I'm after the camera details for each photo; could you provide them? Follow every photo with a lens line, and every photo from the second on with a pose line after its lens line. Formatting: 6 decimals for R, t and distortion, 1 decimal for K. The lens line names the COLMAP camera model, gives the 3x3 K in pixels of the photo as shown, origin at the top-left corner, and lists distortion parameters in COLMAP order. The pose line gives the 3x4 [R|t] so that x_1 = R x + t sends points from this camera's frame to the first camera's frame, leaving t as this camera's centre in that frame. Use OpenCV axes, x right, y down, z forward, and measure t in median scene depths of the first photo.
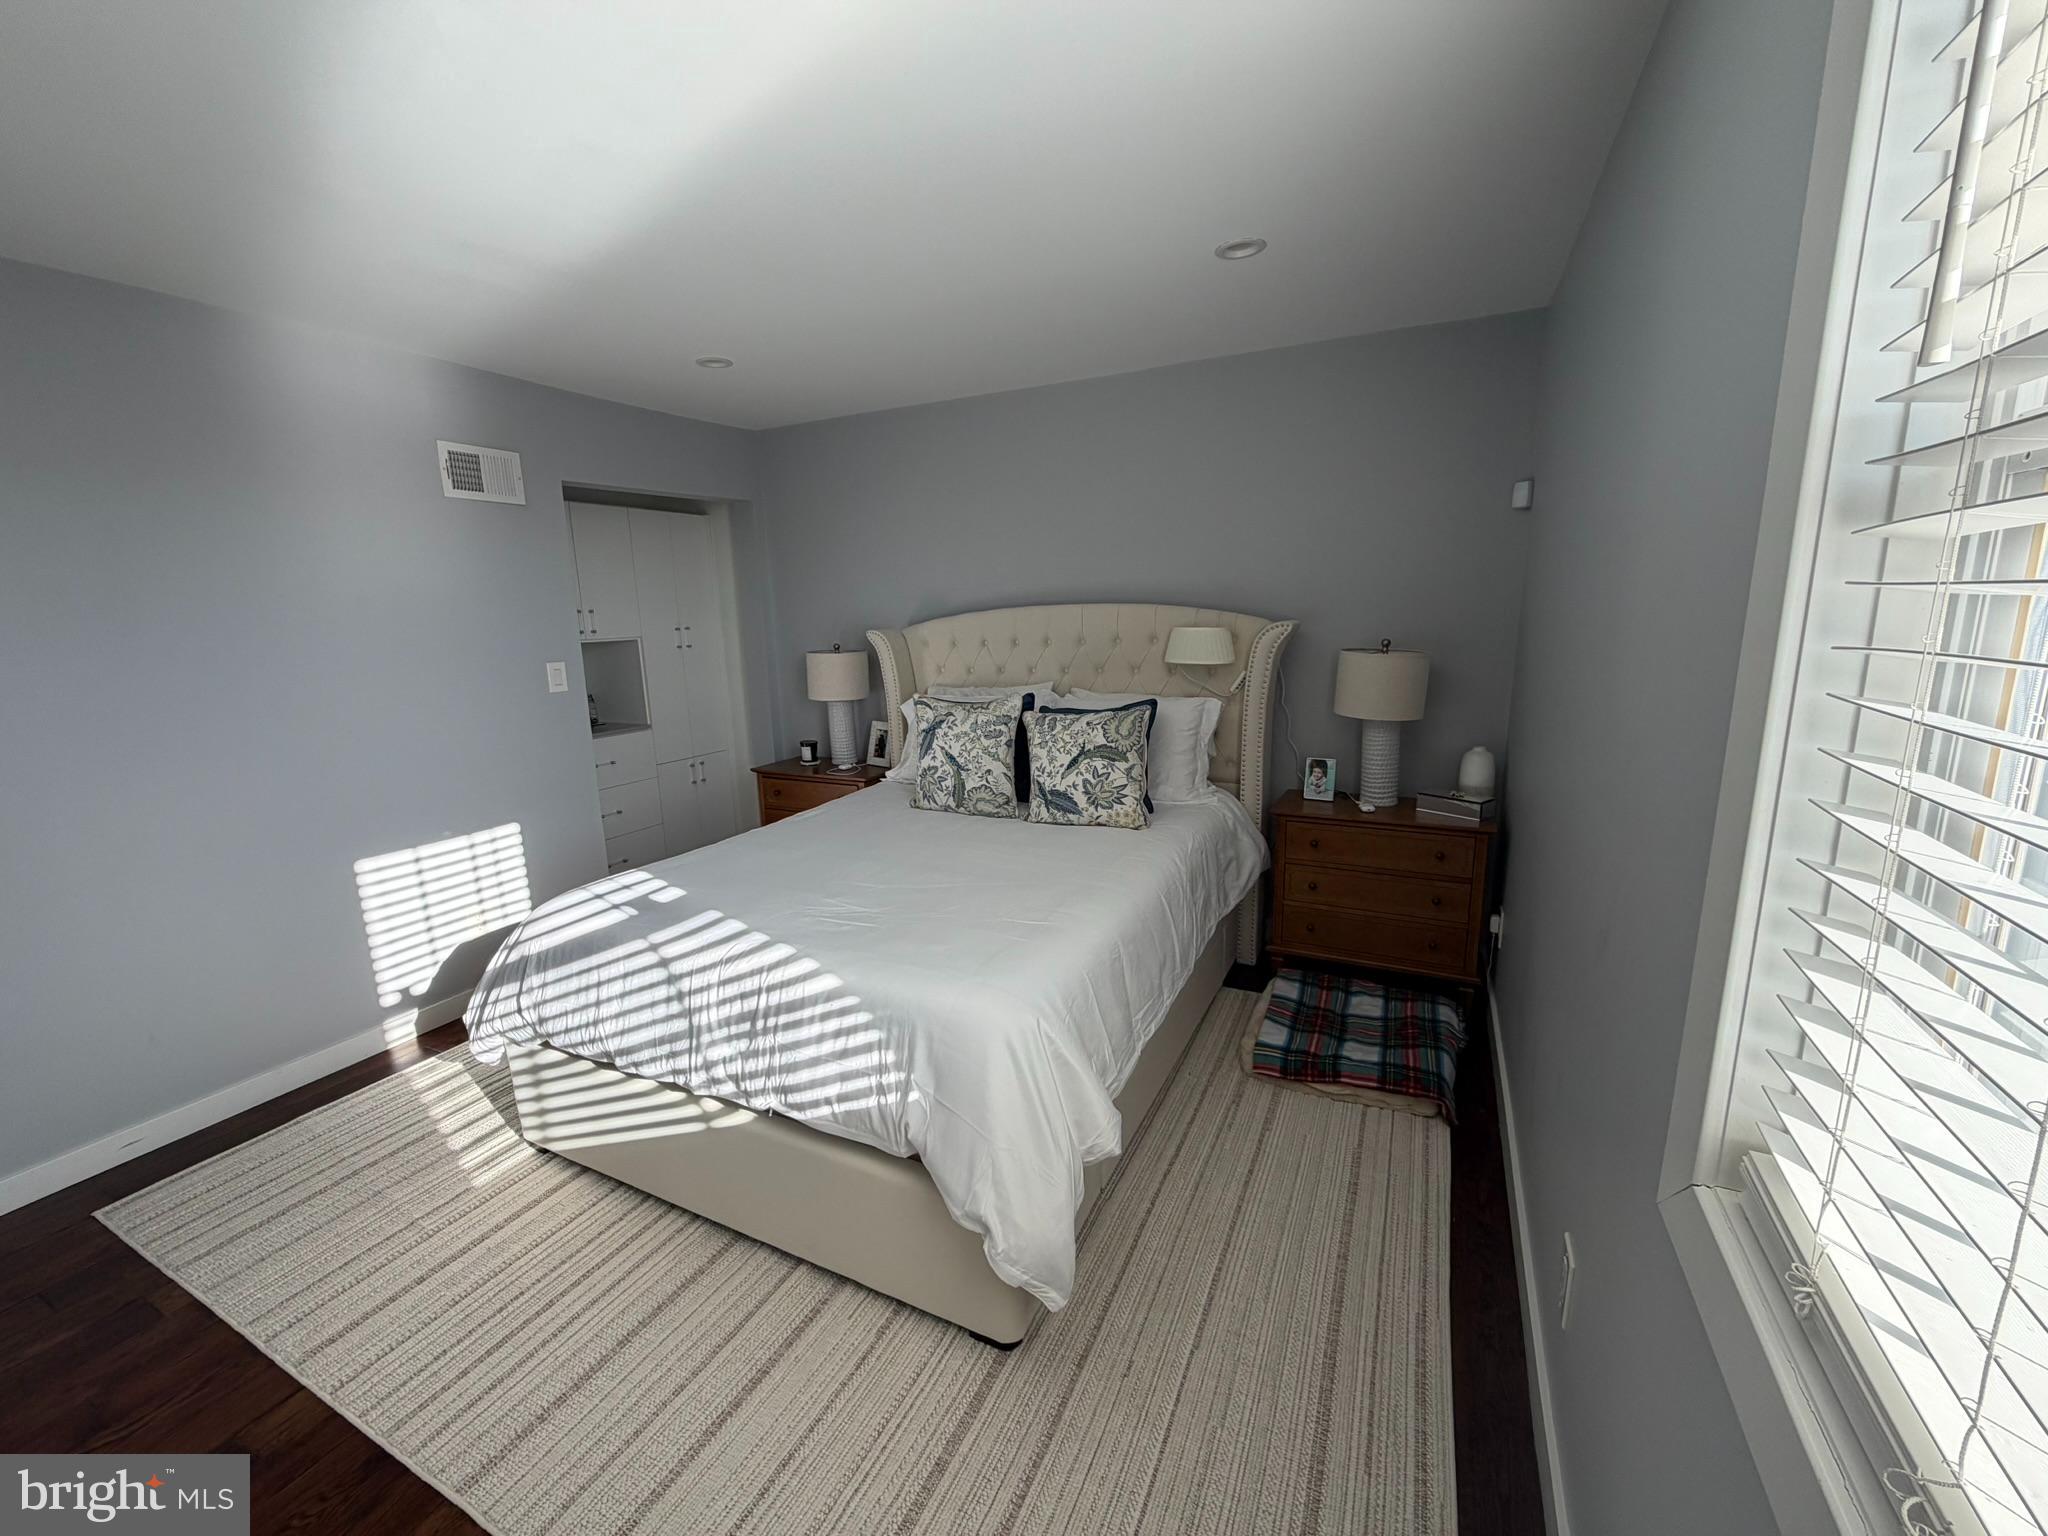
lens RADIAL K [[819.7, 0, 1019.5], [0, 819.7, 769.2], [0, 0, 1]] dist [0.000861, -0.000096]
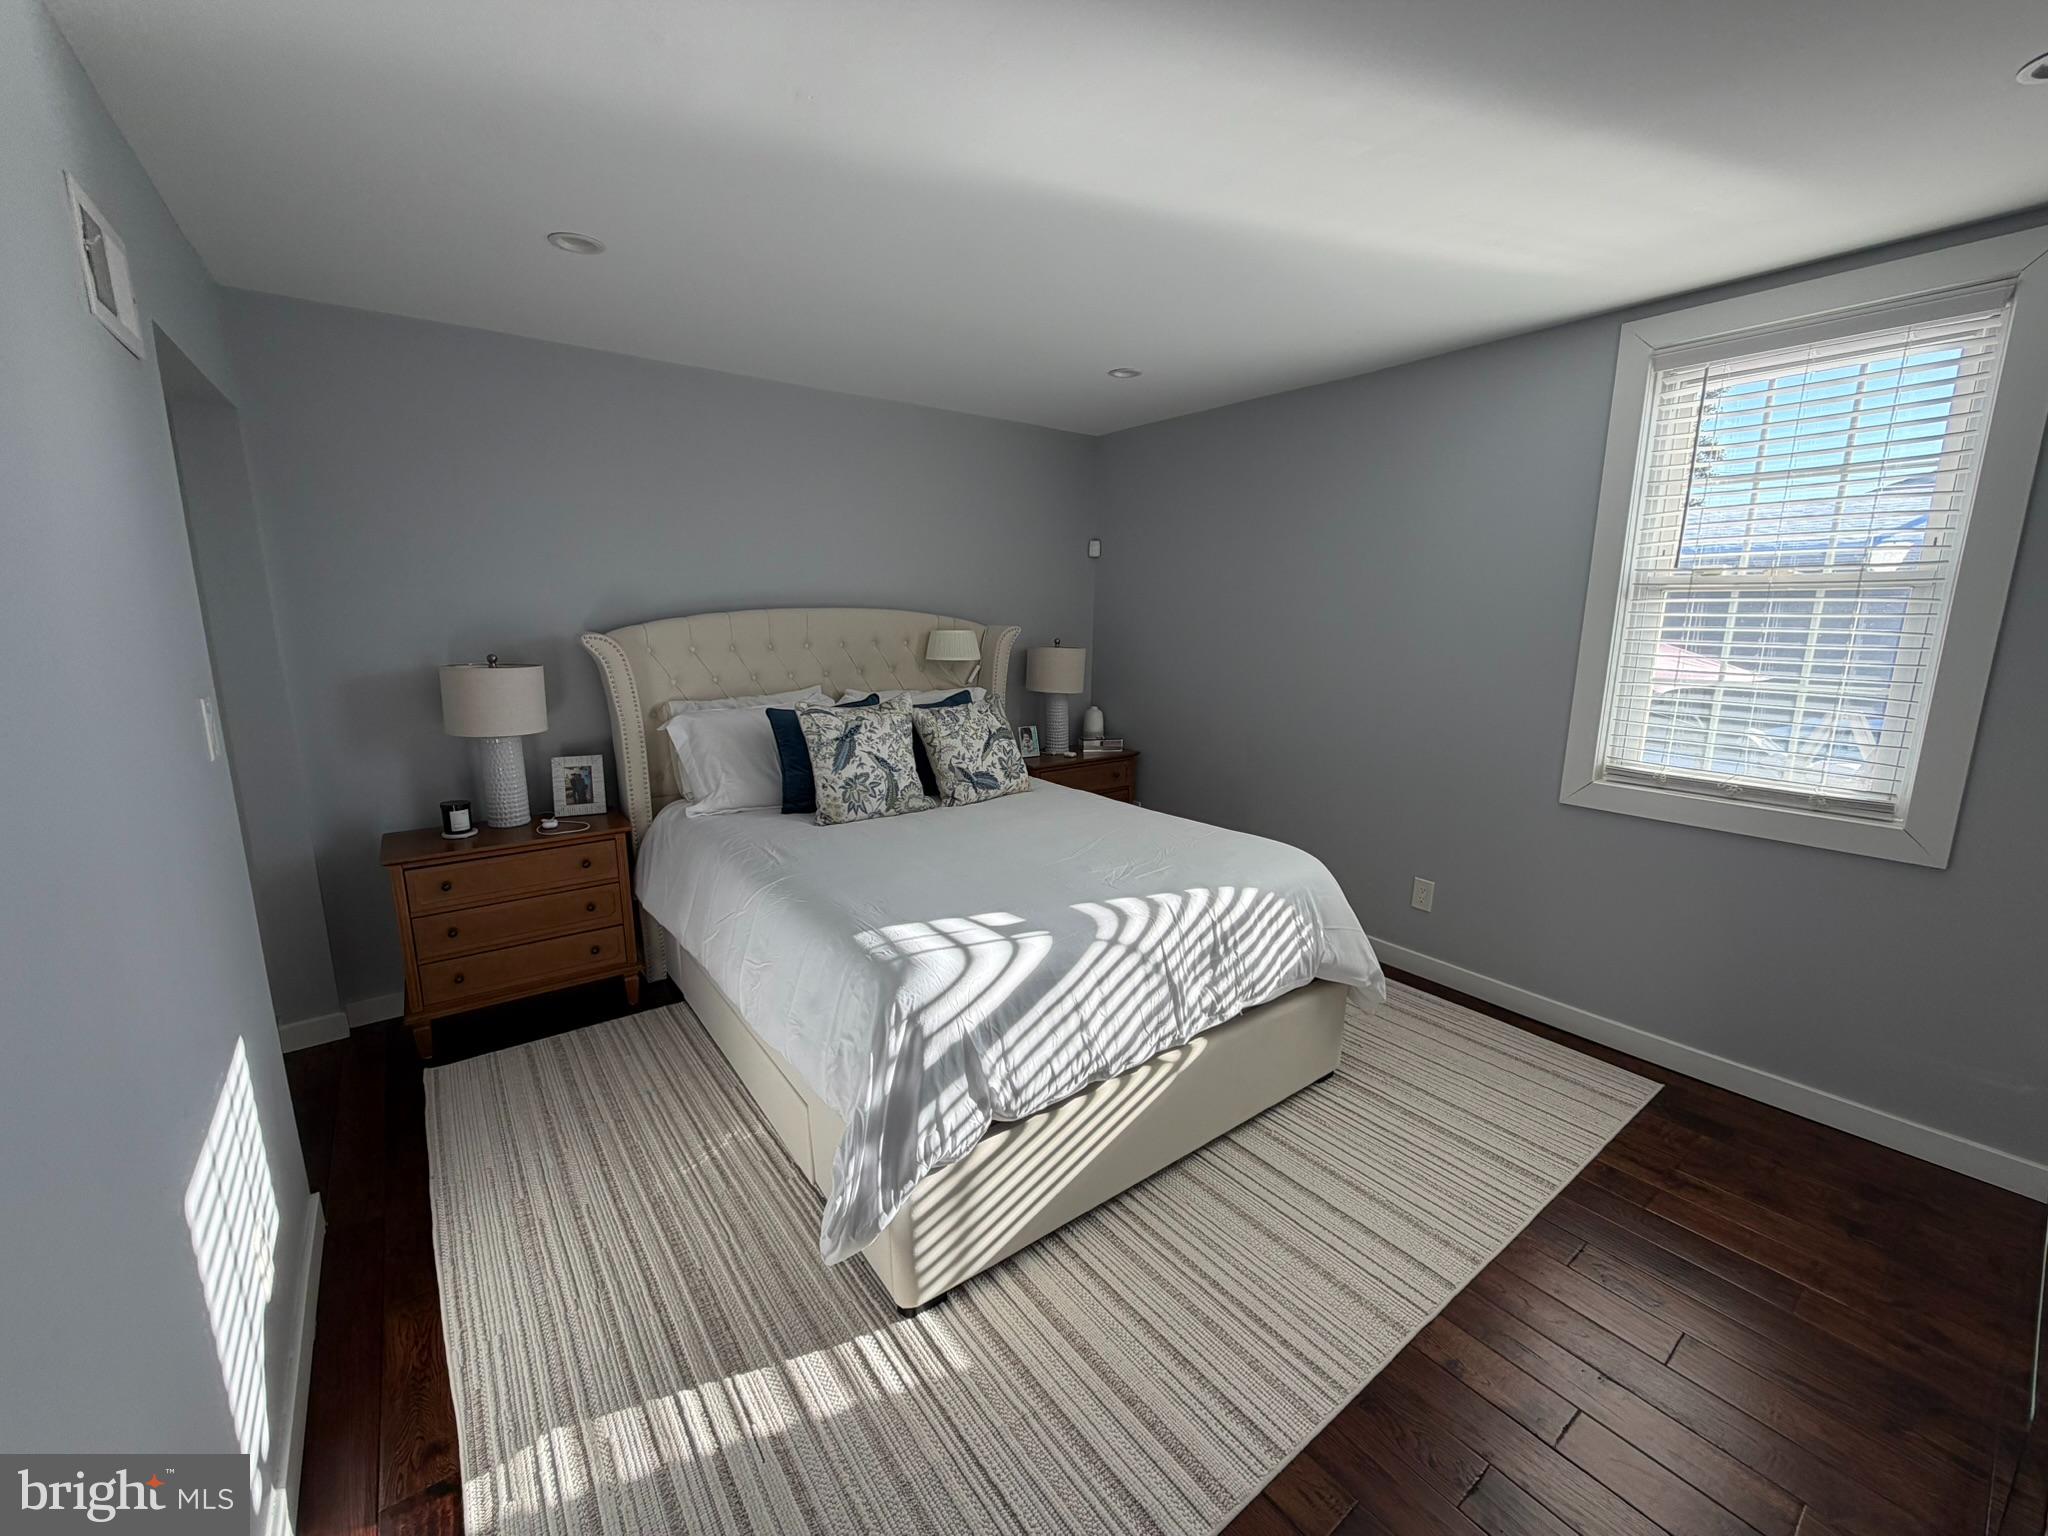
lens RADIAL K [[819.7, 0, 1019.5], [0, 819.7, 769.2], [0, 0, 1]] dist [0.000861, -0.000096]
pose [[0.445697, -0.145438, 0.883291, -1.154194], [0.158981, 0.983889, 0.081782, -0.076749], [-0.880954, 0.103977, 0.461638, 0.526436]]
